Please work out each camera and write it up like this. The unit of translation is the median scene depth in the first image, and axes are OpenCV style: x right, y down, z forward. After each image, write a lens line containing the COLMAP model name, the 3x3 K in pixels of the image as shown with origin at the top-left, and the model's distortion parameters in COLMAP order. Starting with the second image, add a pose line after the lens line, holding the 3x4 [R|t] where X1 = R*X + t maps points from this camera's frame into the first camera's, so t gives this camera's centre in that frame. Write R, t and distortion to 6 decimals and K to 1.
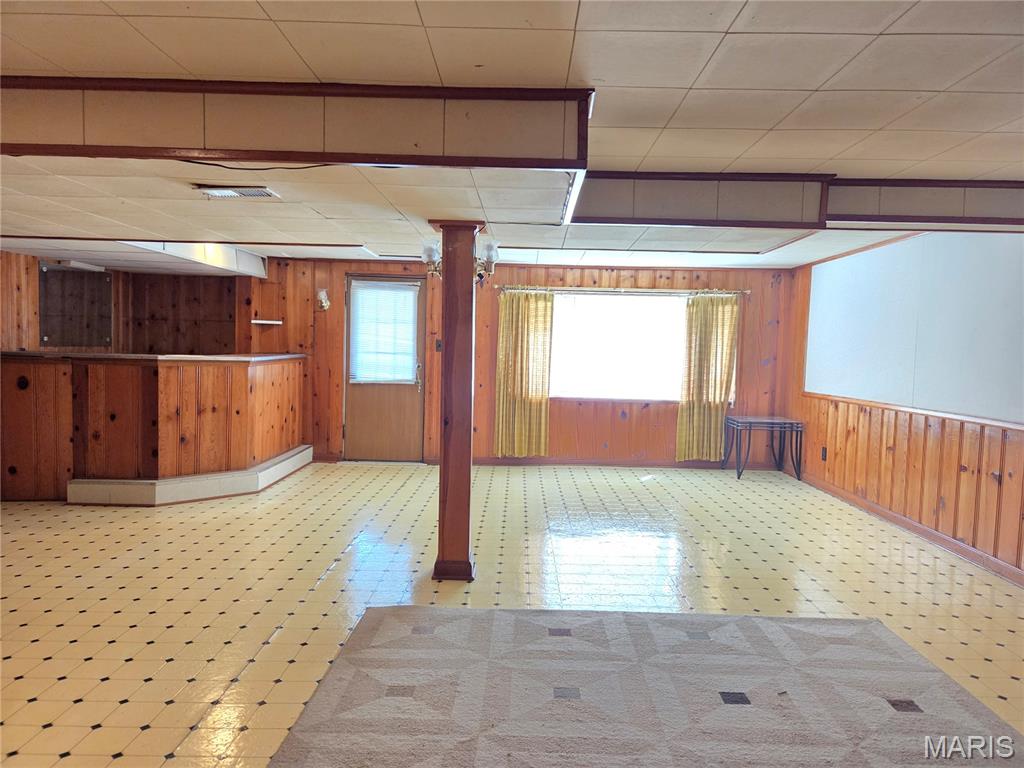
lens RADIAL K [[687.3, 0, 516.8], [0, 687.3, 382.3], [0, 0, 1]] dist [0.065038, -0.055591]
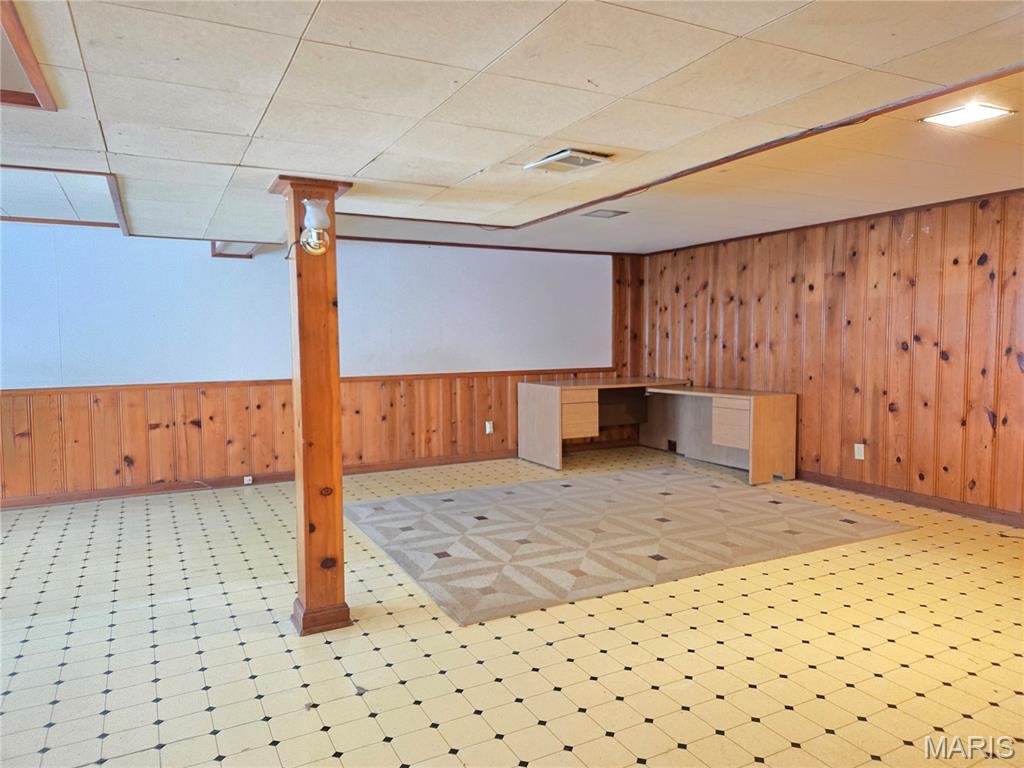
lens RADIAL K [[687.3, 0, 516.8], [0, 687.3, 382.3], [0, 0, 1]] dist [0.065038, -0.055591]
pose [[-0.477722, -0.079445, 0.874912, -0.497570], [0.042618, 0.992634, 0.113405, -0.045530], [-0.877477, 0.091463, -0.470817, 0.651708]]
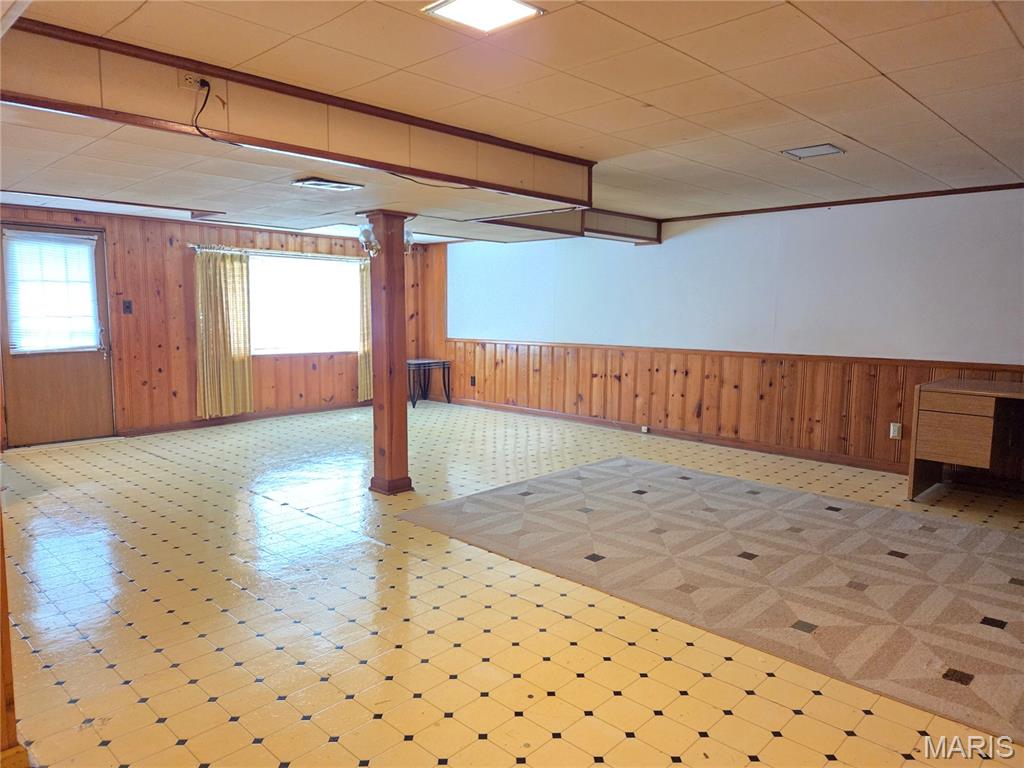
lens RADIAL K [[687.3, 0, 516.8], [0, 687.3, 382.3], [0, 0, 1]] dist [0.065038, -0.055591]
pose [[0.685971, -0.095439, 0.721342, -0.468742], [0.045828, 0.995059, 0.088073, -0.012308], [-0.726184, -0.027358, 0.686956, -0.020583]]
